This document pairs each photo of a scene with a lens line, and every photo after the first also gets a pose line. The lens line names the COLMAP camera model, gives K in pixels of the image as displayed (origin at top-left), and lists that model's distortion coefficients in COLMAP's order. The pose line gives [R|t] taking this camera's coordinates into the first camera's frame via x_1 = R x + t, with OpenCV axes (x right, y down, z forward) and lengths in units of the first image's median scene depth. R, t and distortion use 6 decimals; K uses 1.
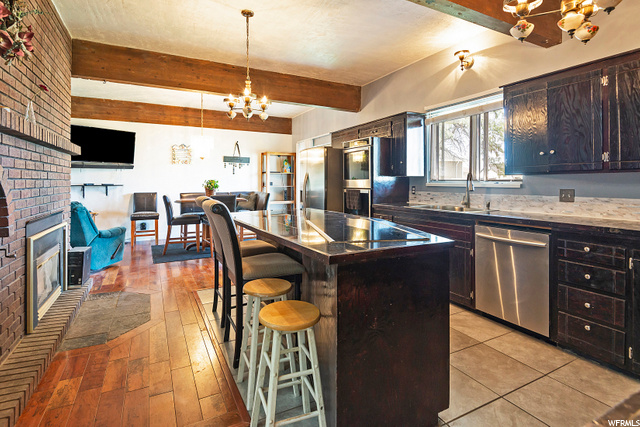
lens RADIAL K [[320.0, 0, 311.6], [0, 320.0, 183.1], [0, 0, 1]] dist [0.014080, -0.010636]
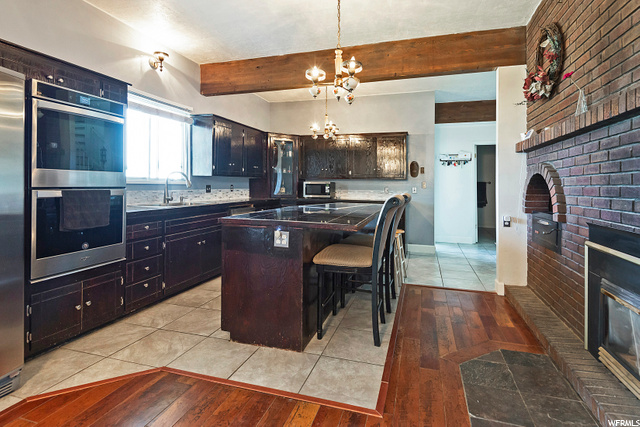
lens RADIAL K [[314.1, 0, 333.1], [0, 314.1, 182.2], [0, 0, 1]] dist [0.033096, -0.000946]
pose [[-0.734239, 0.000146, 0.678891, -0.547284], [-0.008059, 0.999928, -0.008931, 0.009289], [-0.678843, -0.012029, -0.734185, 1.188411]]
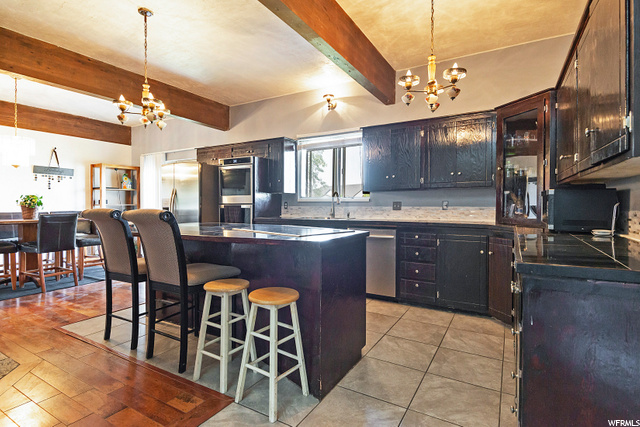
lens RADIAL K [[320.0, 0, 322.6], [0, 320.0, 208.4], [0, 0, 1]] dist [0.014080, -0.010636]
pose [[0.838812, -0.008124, 0.544361, -0.213781], [0.002009, 0.999928, 0.011827, 0.021409], [-0.544418, -0.008827, 0.838768, -0.048516]]
